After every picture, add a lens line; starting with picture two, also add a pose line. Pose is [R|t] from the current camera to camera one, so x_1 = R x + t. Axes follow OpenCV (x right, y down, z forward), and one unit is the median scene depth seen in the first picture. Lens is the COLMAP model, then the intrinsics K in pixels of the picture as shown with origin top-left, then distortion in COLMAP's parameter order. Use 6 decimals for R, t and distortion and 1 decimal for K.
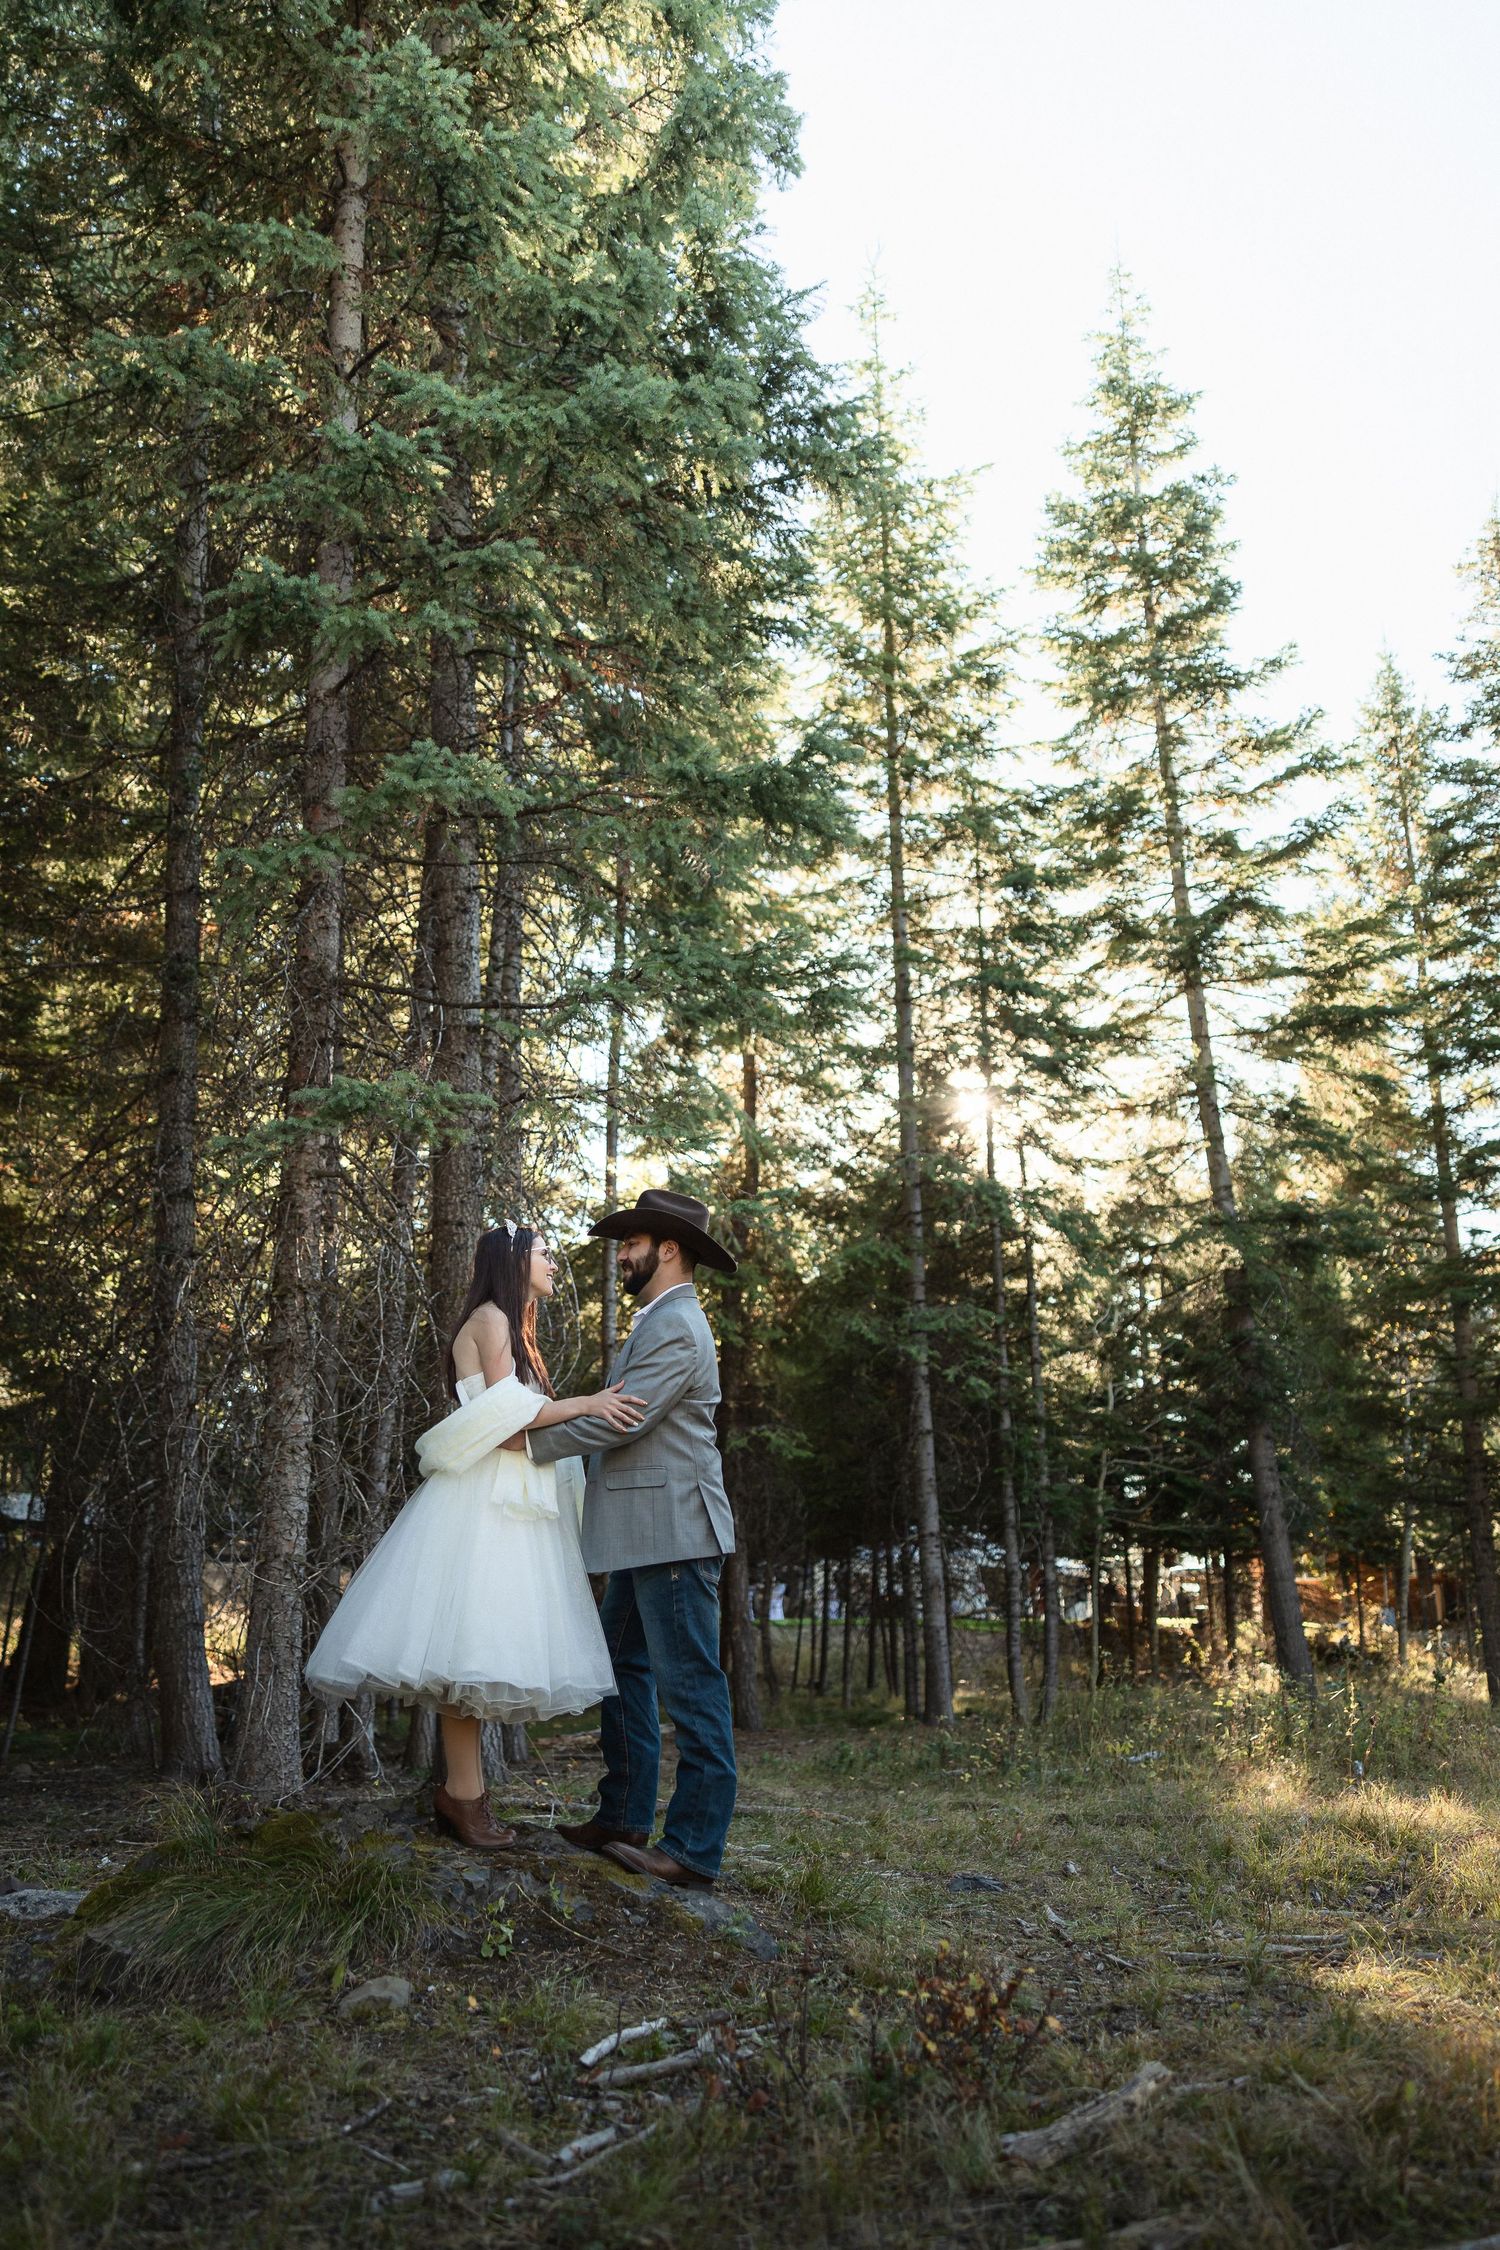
lens RADIAL K [[1997.7, 0, 660.1], [0, 1997.7, 1096.9], [0, 0, 1]] dist [0.014342, 0.001636]
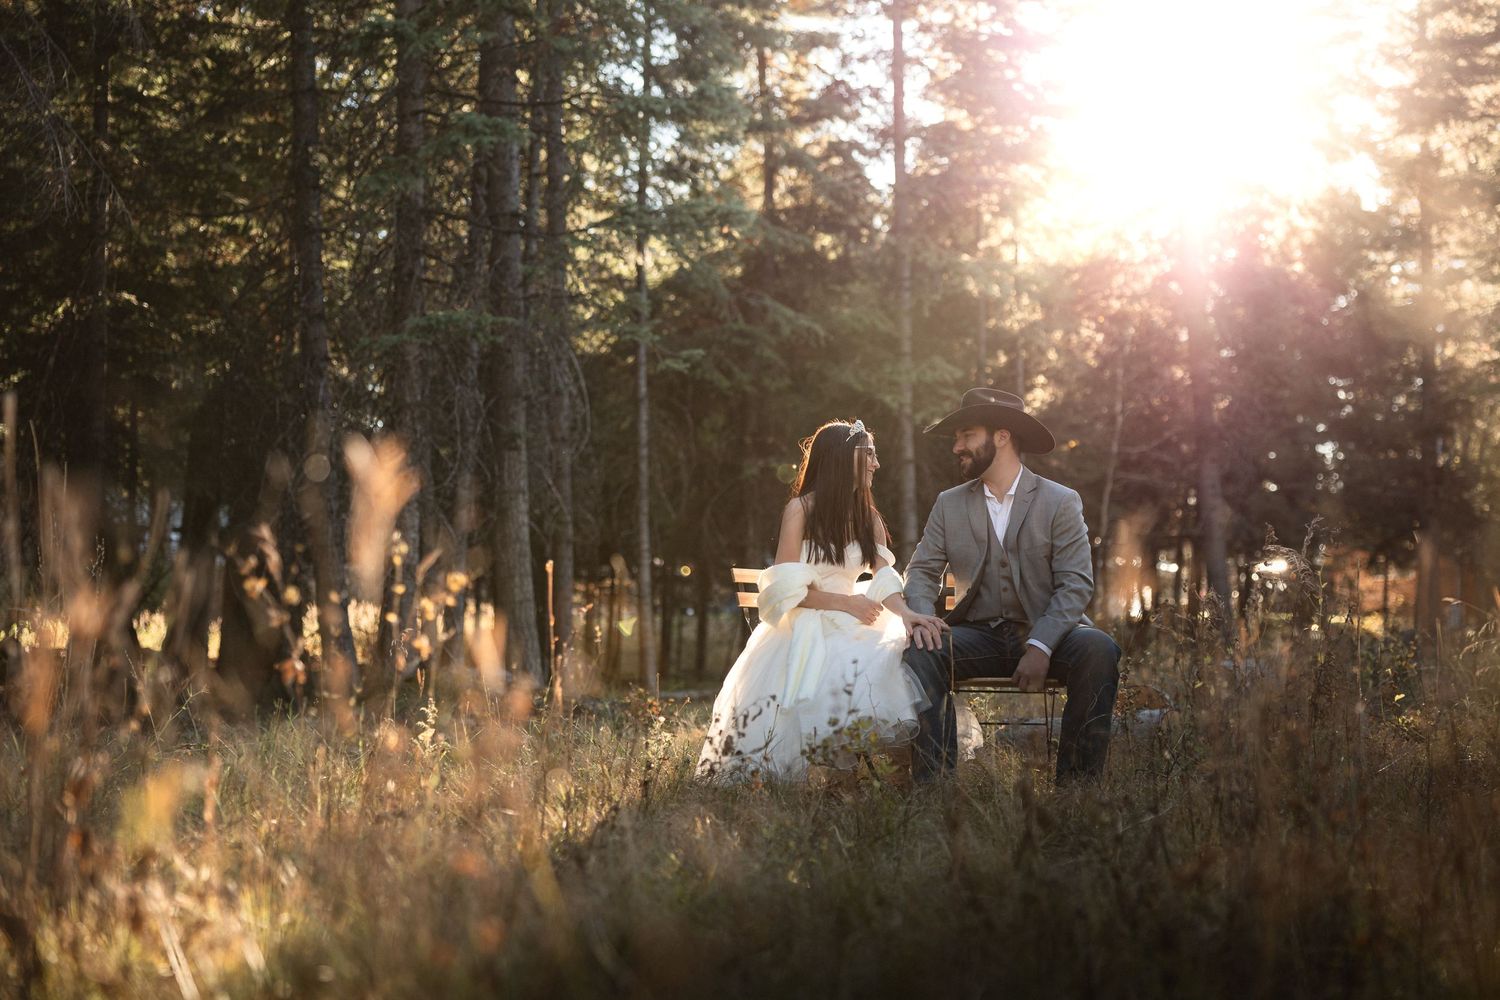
lens RADIAL K [[2301.9, 0, 745.3], [0, 2301.9, 508.4], [0, 0, 1]] dist [0.013268, 0.000000]
pose [[0.999859, -0.005404, -0.015883, 0.047942], [0.008531, 0.978942, 0.203962, -0.078847], [0.014447, -0.204069, 0.978850, -0.330068]]
